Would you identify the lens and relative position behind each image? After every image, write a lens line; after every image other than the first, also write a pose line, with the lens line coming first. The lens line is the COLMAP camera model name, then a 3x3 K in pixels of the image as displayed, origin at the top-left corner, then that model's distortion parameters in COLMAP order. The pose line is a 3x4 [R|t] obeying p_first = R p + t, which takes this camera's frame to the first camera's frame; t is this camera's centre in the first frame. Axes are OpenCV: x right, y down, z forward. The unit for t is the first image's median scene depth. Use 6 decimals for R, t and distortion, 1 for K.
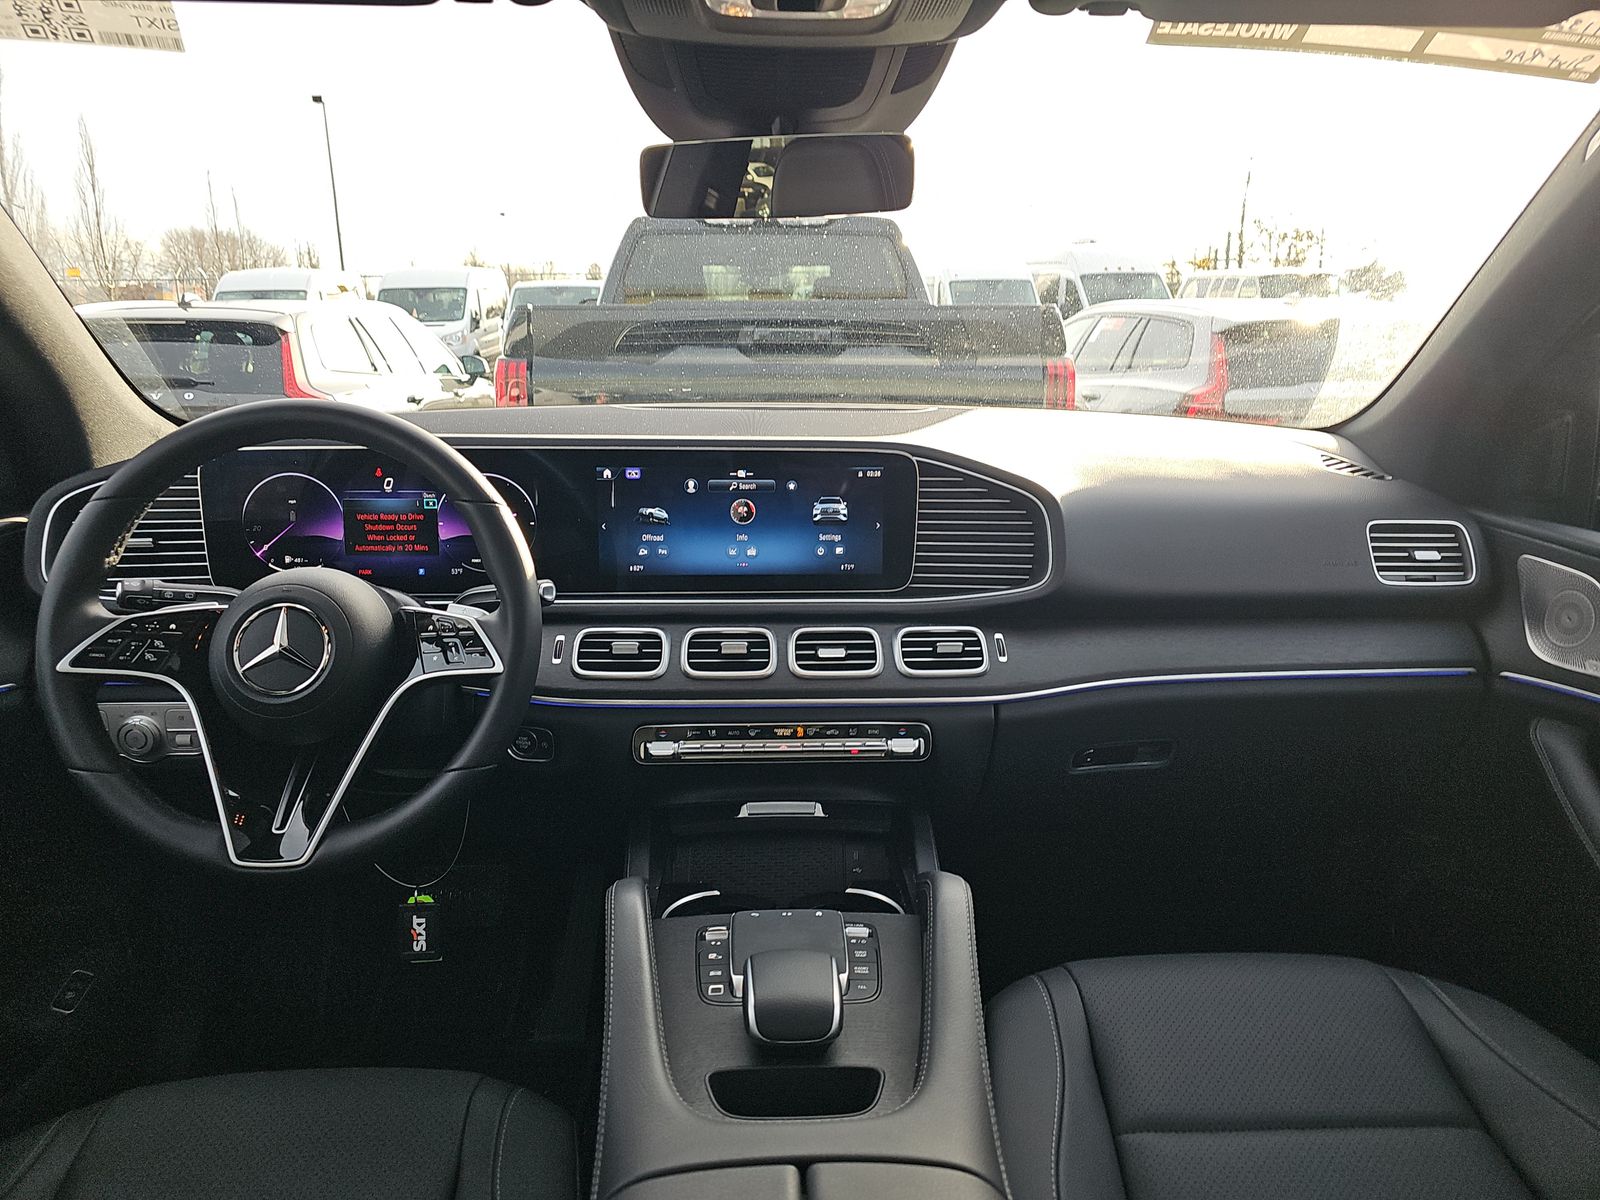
lens RADIAL K [[1078.0, 0, 813.4], [0, 1078.0, 584.5], [0, 0, 1]] dist [0.032083, -0.016205]
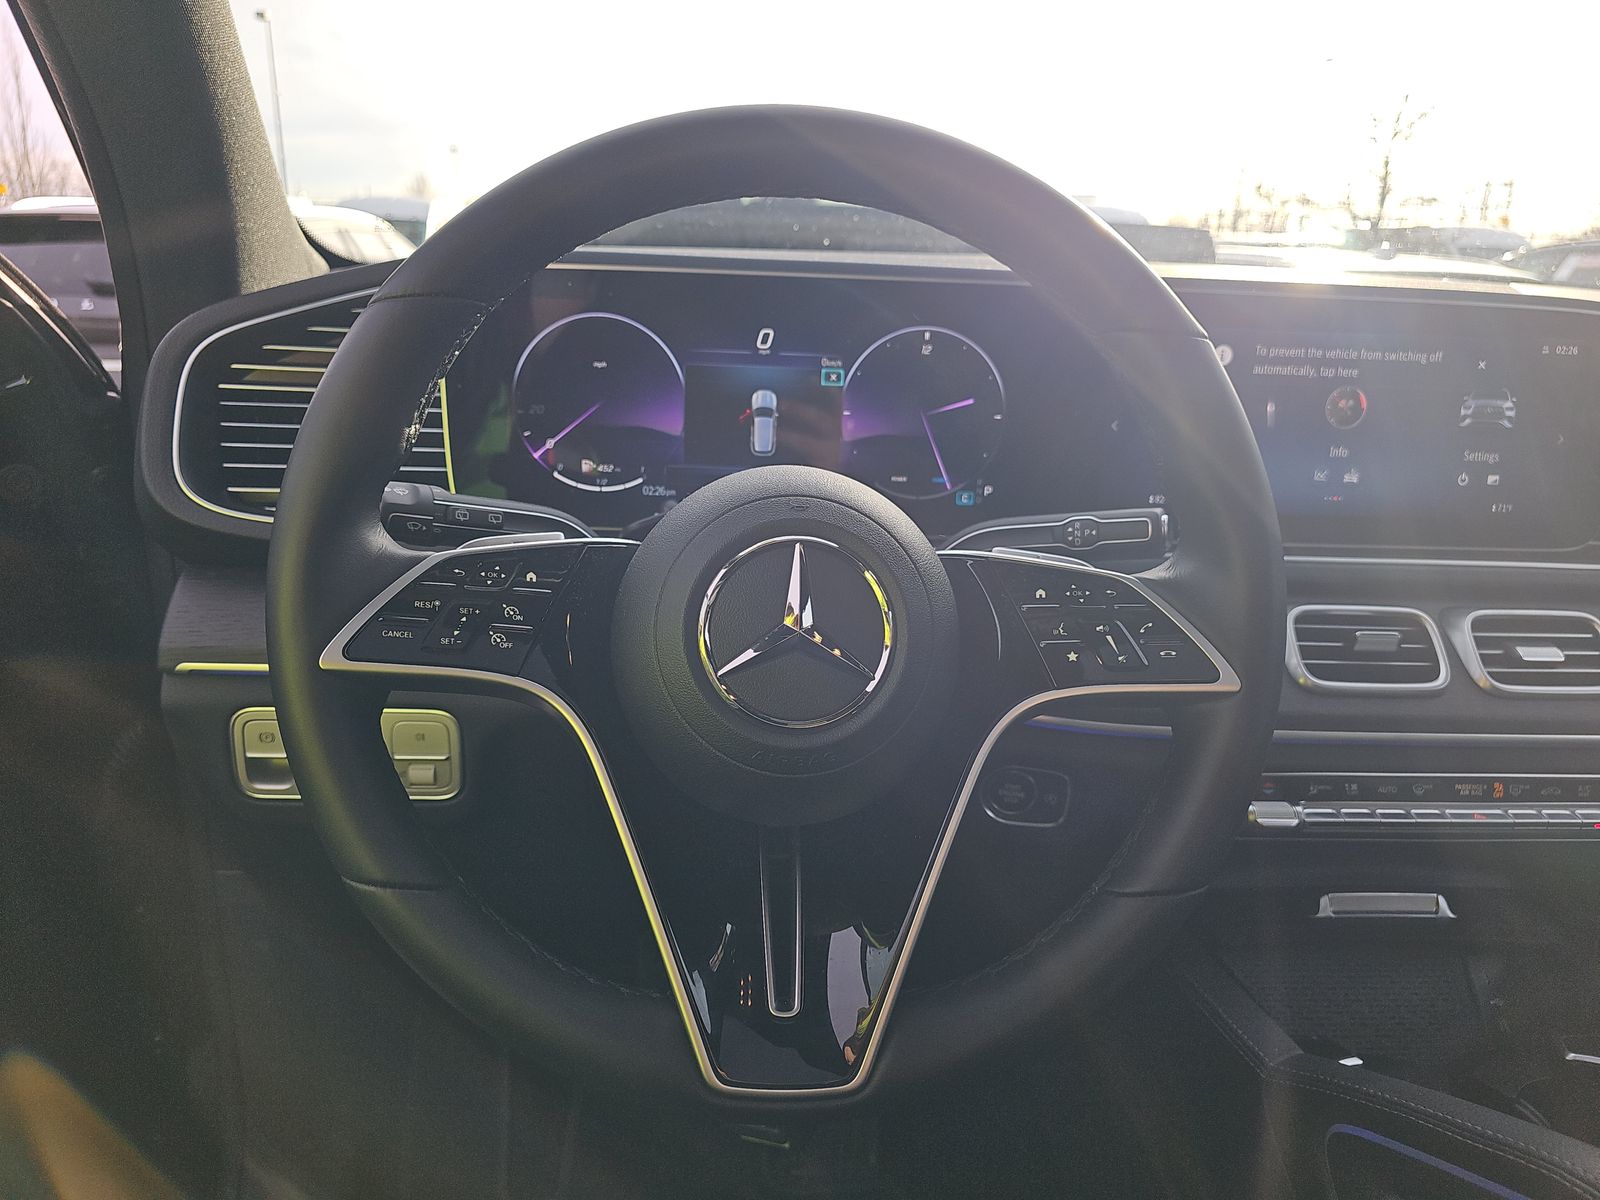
lens RADIAL K [[1078.0, 0, 791.1], [0, 1078.0, 616.3], [0, 0, 1]] dist [0.032083, -0.016205]
pose [[0.999102, 0.025872, 0.033549, -0.405167], [-0.027858, 0.997801, 0.060138, 0.019764], [-0.031920, -0.061018, 0.997626, 0.430119]]
